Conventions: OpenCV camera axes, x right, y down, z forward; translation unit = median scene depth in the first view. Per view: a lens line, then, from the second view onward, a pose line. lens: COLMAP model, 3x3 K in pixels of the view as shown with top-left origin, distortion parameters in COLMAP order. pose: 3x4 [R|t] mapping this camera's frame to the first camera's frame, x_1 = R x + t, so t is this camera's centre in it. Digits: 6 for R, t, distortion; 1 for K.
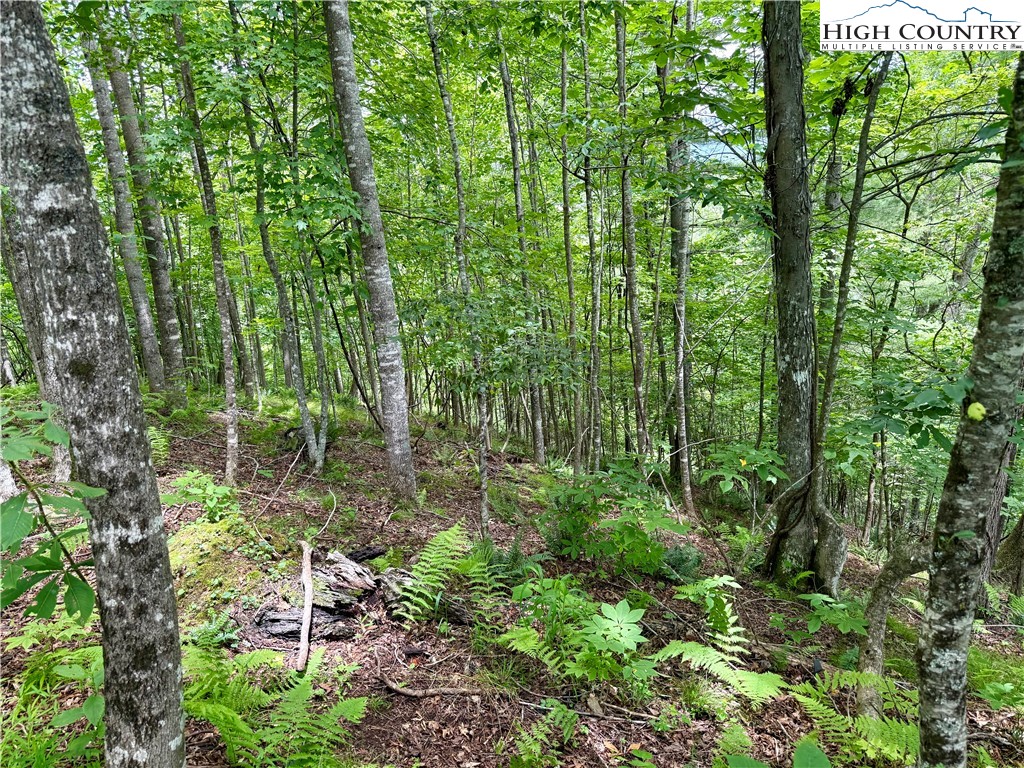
lens RADIAL K [[710.5, 0, 508.0], [0, 710.5, 387.7], [0, 0, 1]] dist [0.012264, -0.010935]
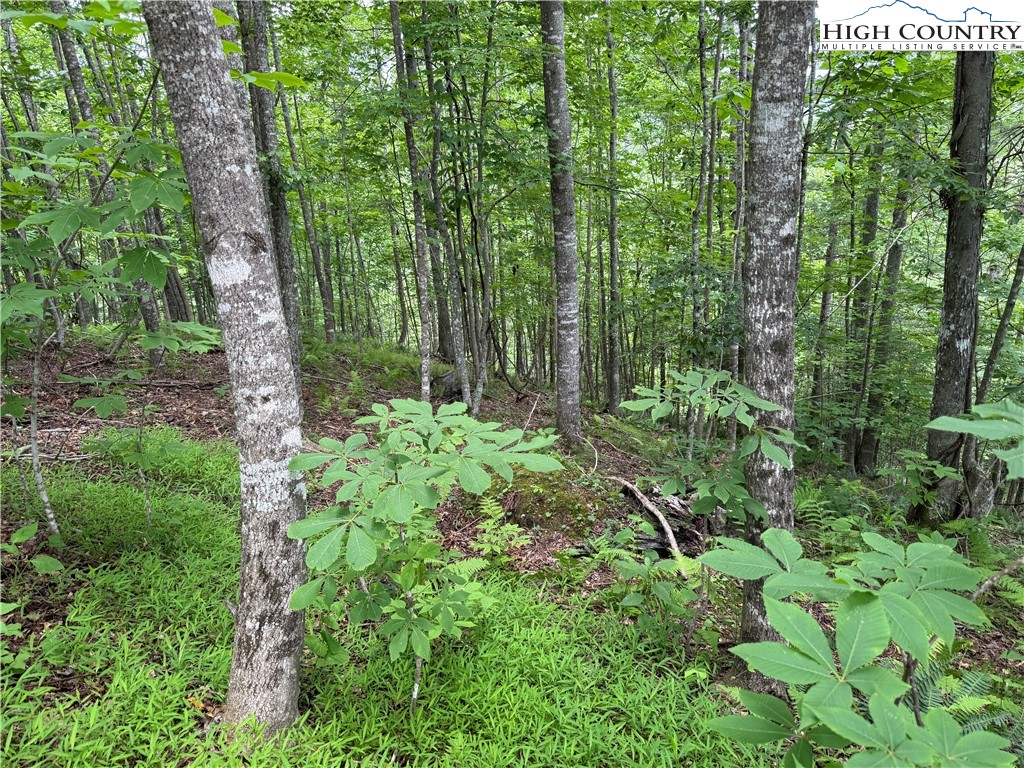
lens RADIAL K [[710.5, 0, 515.9], [0, 710.5, 382.0], [0, 0, 1]] dist [0.012264, -0.010935]
pose [[0.999623, 0.024046, 0.013283, -0.299533], [-0.024828, 0.997752, 0.062238, -0.008484], [-0.011756, -0.062544, 0.997973, -0.106715]]
